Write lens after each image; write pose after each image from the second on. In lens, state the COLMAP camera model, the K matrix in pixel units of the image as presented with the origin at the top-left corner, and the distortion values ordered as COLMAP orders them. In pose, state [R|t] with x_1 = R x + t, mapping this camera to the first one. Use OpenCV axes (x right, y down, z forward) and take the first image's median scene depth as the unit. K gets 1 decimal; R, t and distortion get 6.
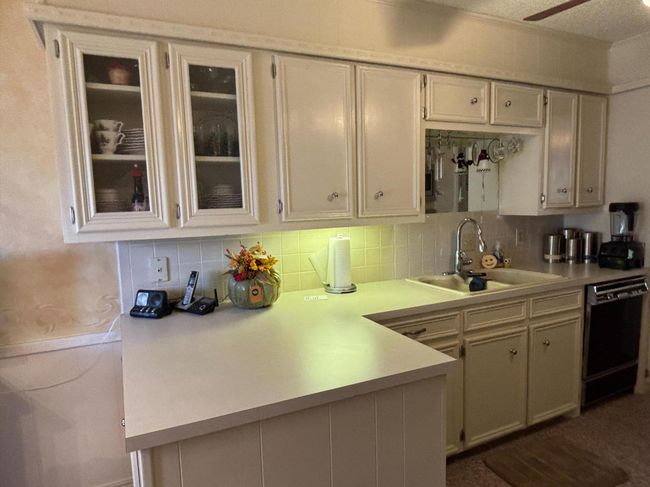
lens RADIAL K [[425.7, 0, 325.0], [0, 425.7, 243.5], [0, 0, 1]] dist [-0.002832, -0.007294]
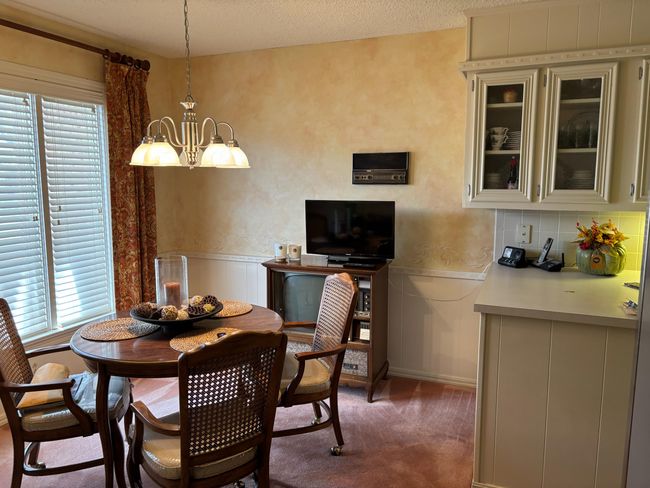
lens RADIAL K [[492.8, 0, 324.3], [0, 492.8, 249.8], [0, 0, 1]] dist [0.052207, -0.047964]
pose [[0.666686, 0.133703, -0.733249, 0.378812], [-0.099306, 0.990942, 0.090401, 0.036033], [0.738694, 0.012547, 0.673924, -0.564797]]
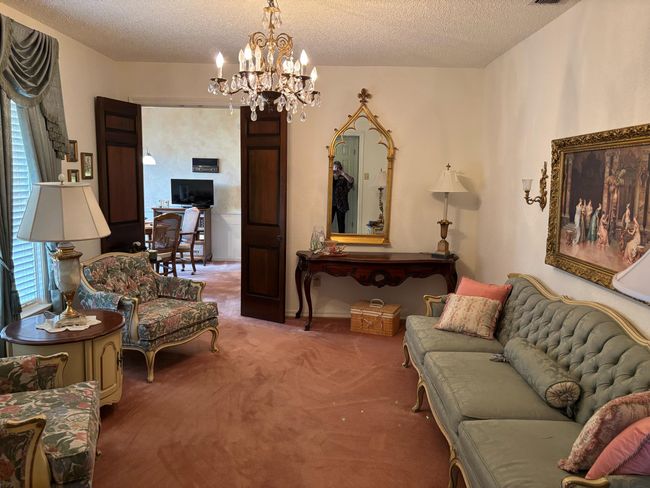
lens RADIAL K [[492.8, 0, 324.3], [0, 492.8, 249.8], [0, 0, 1]] dist [0.052207, -0.047964]
pose [[0.890245, 0.117955, -0.439943, 1.908299], [-0.096464, 0.992802, 0.070985, 0.191872], [0.445149, -0.020756, 0.895216, -2.444676]]
